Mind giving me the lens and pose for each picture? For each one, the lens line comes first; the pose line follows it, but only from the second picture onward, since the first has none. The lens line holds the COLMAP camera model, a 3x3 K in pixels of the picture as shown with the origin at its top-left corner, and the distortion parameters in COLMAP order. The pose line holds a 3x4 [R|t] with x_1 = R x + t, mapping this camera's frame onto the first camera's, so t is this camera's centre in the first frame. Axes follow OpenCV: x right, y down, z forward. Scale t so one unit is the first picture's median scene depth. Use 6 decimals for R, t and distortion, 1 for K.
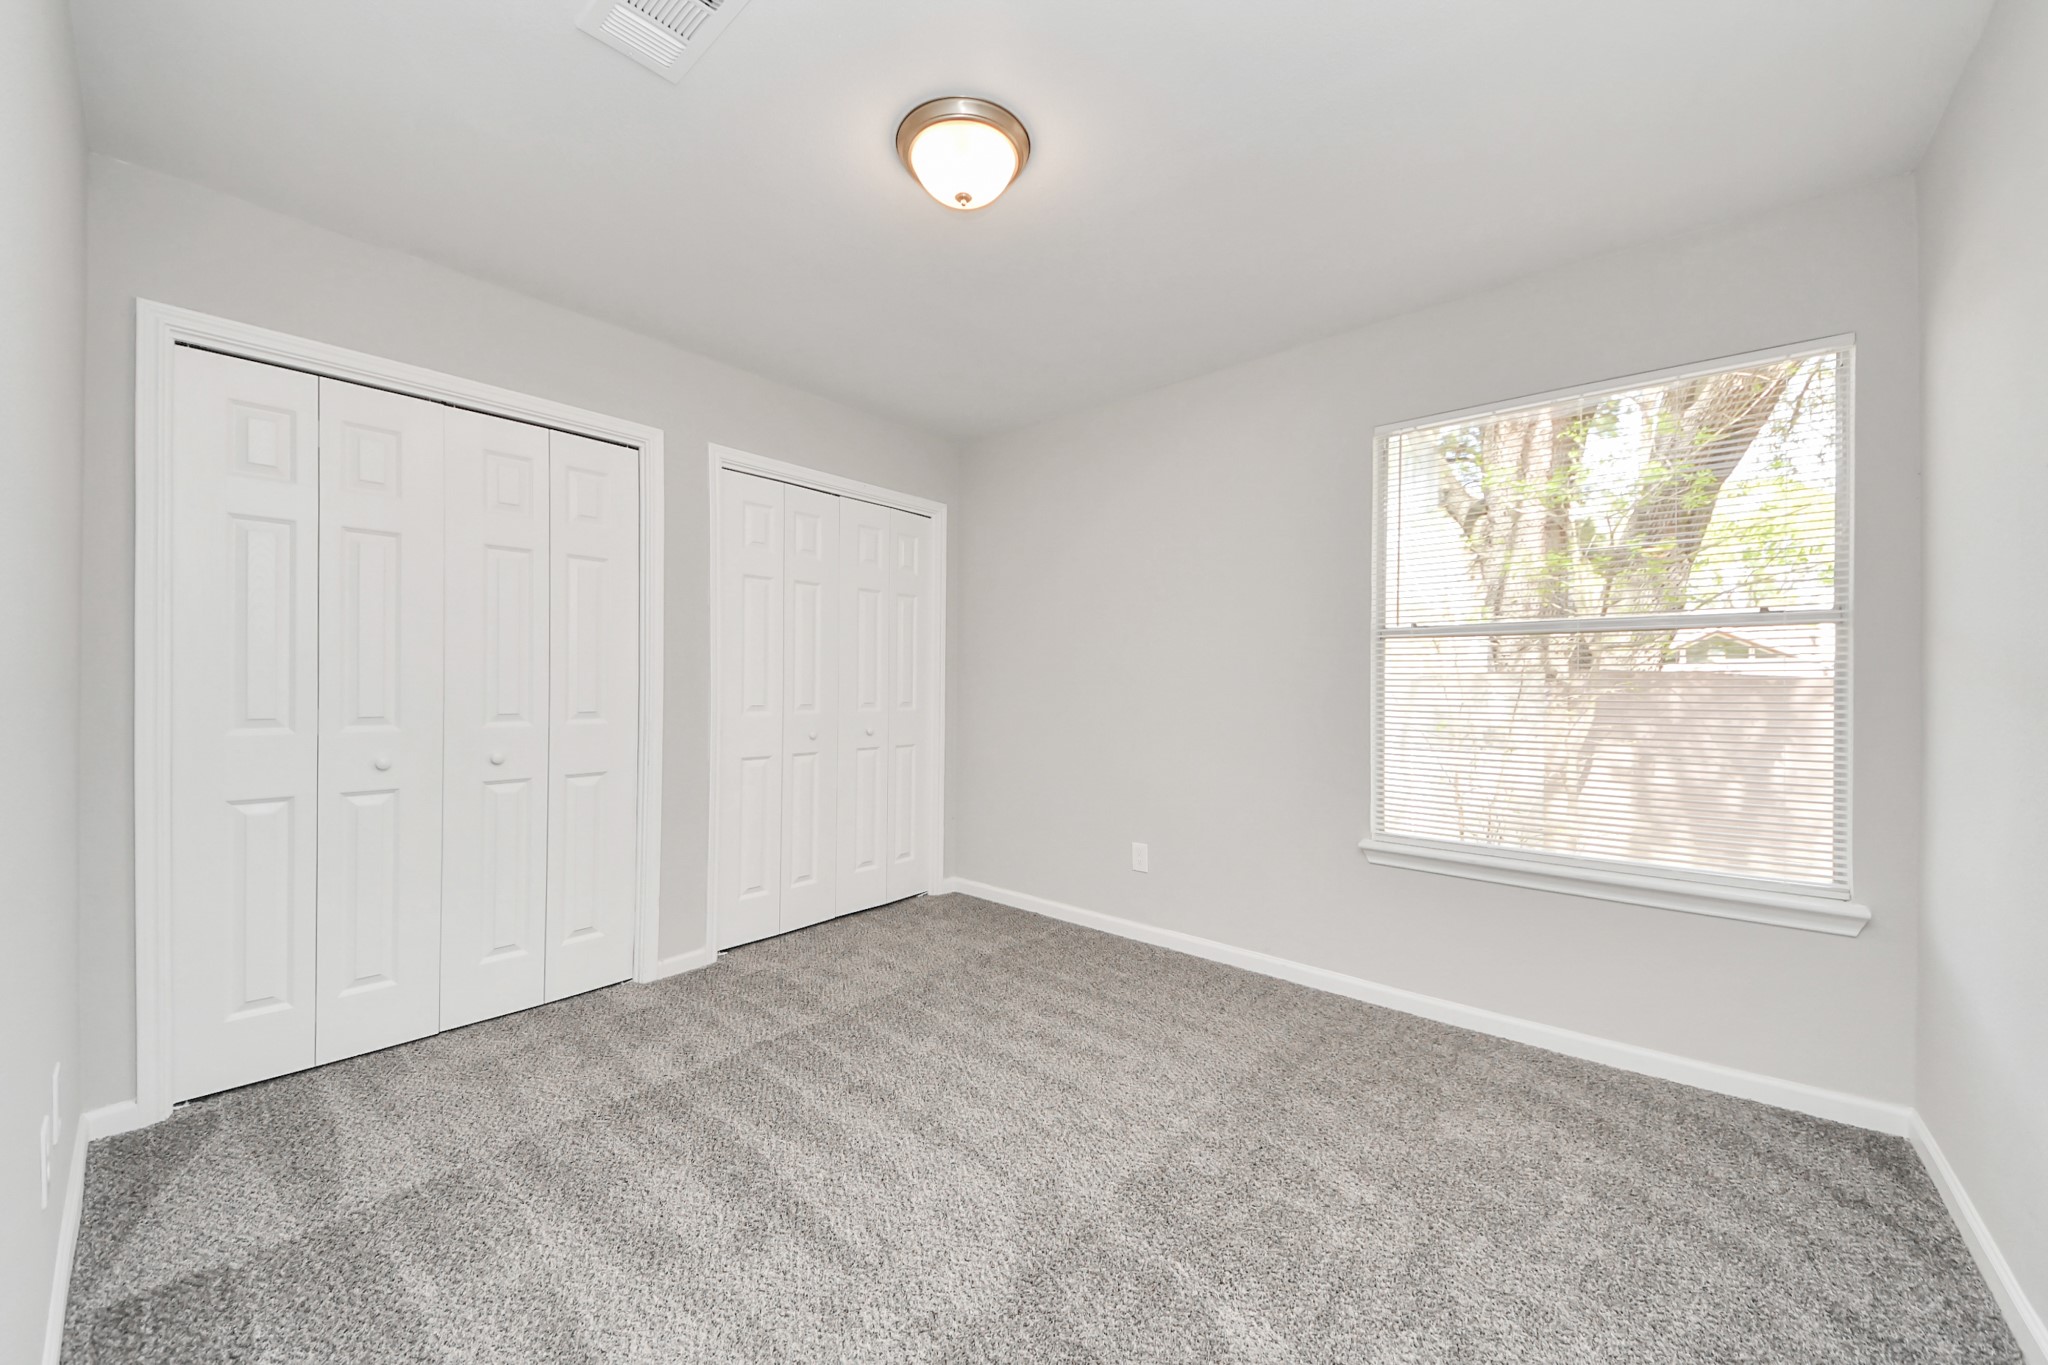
lens RADIAL K [[746.4, 0, 990.6], [0, 746.4, 686.1], [0, 0, 1]] dist [0.018334, -0.009376]
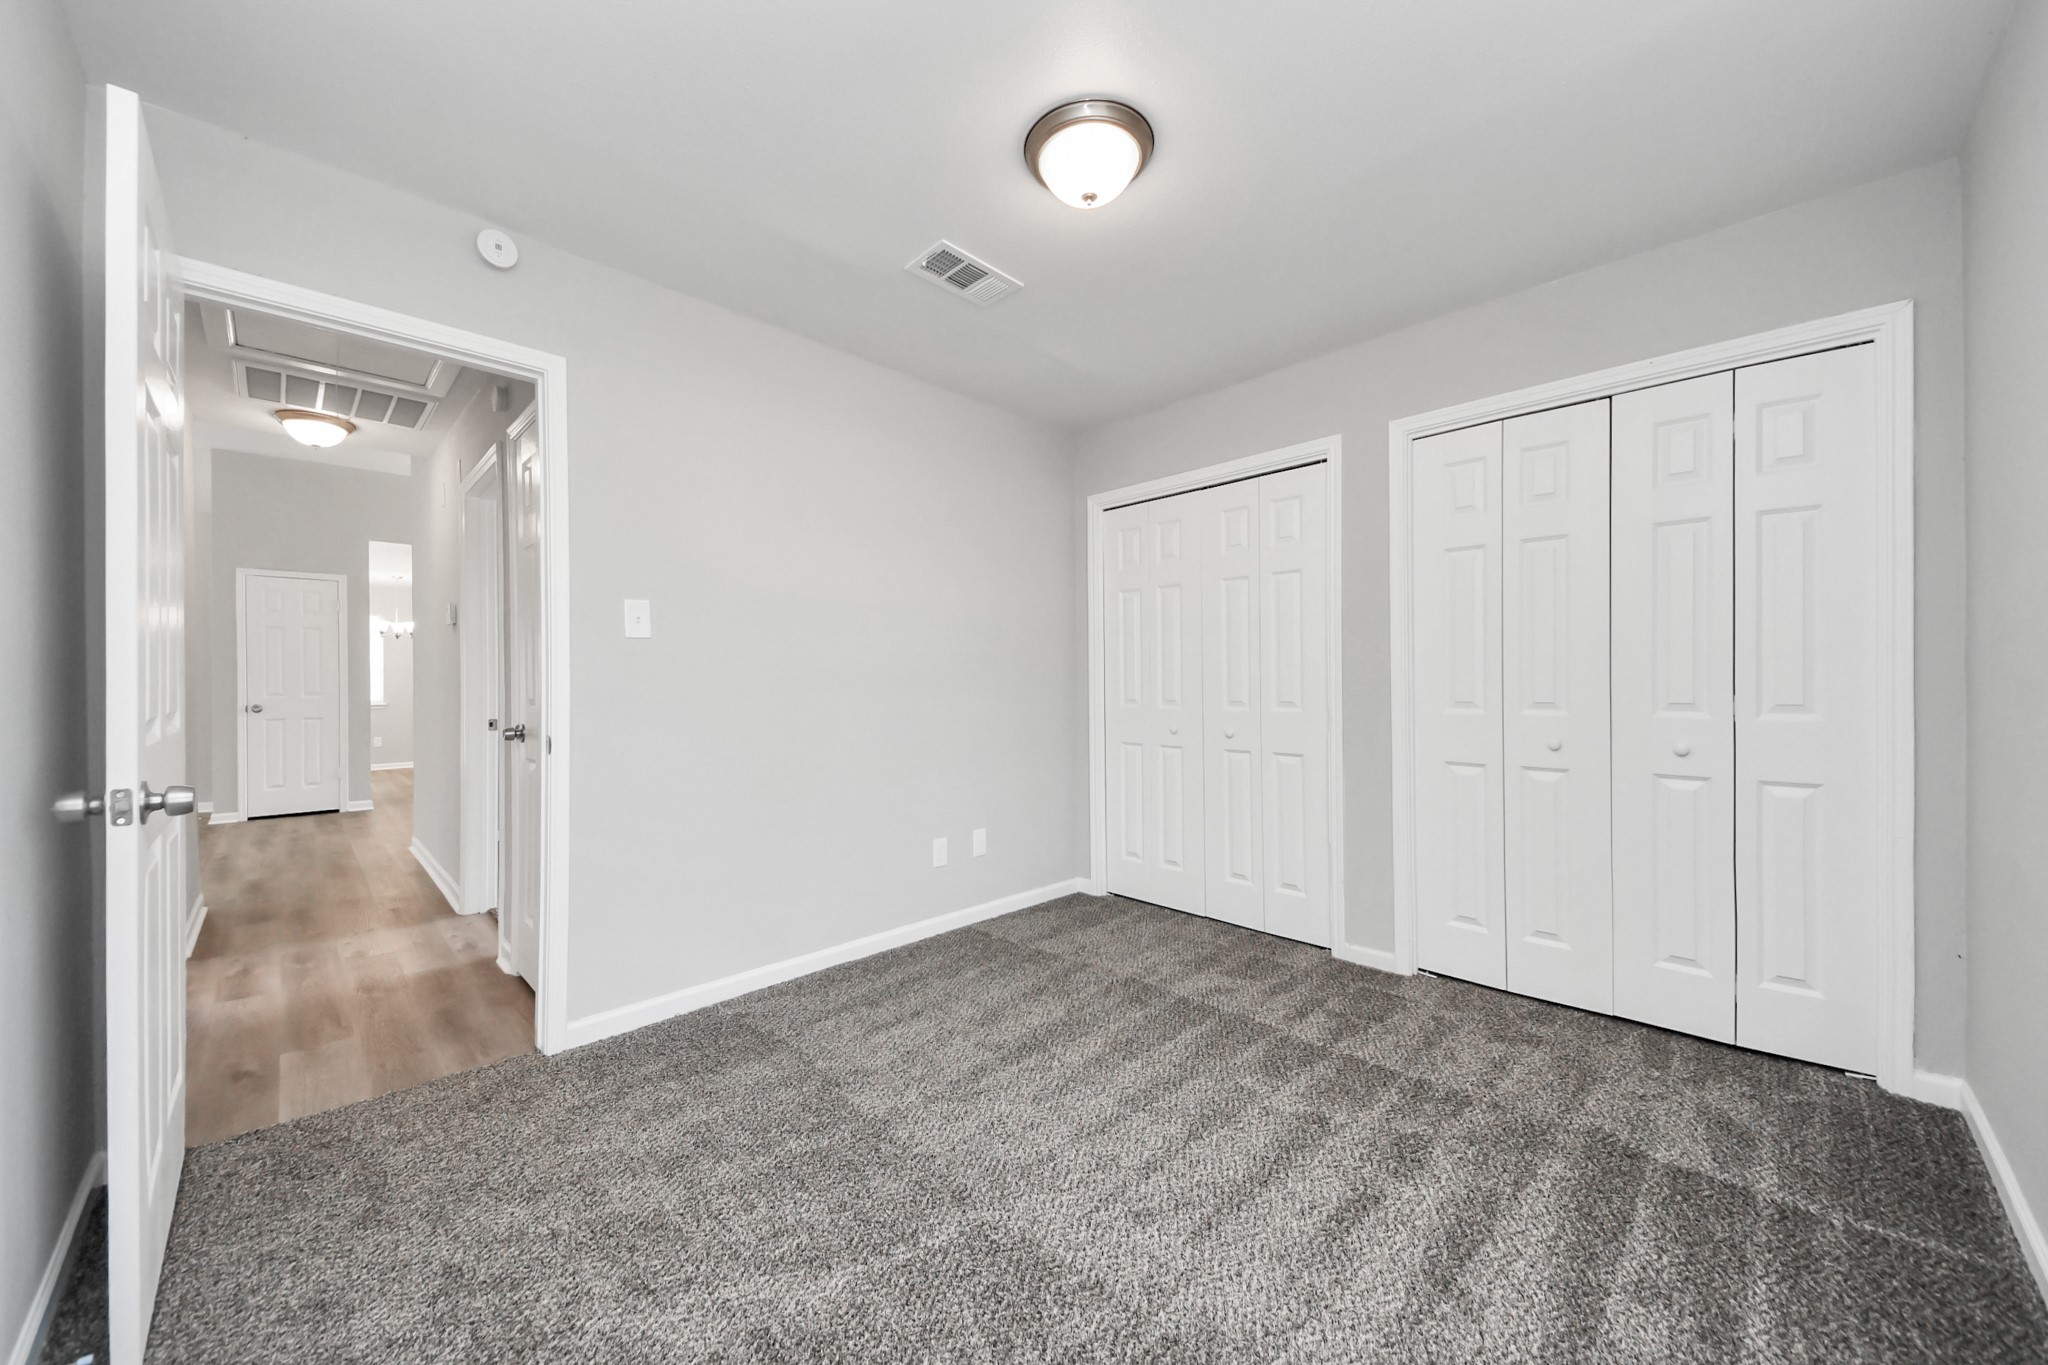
lens RADIAL K [[746.4, 0, 990.6], [0, 746.4, 686.1], [0, 0, 1]] dist [0.018334, -0.009376]
pose [[-0.082483, 0.011165, -0.996530, 0.725983], [0.016715, 0.999812, 0.009818, -0.011954], [0.996452, -0.015847, -0.082654, 0.677677]]
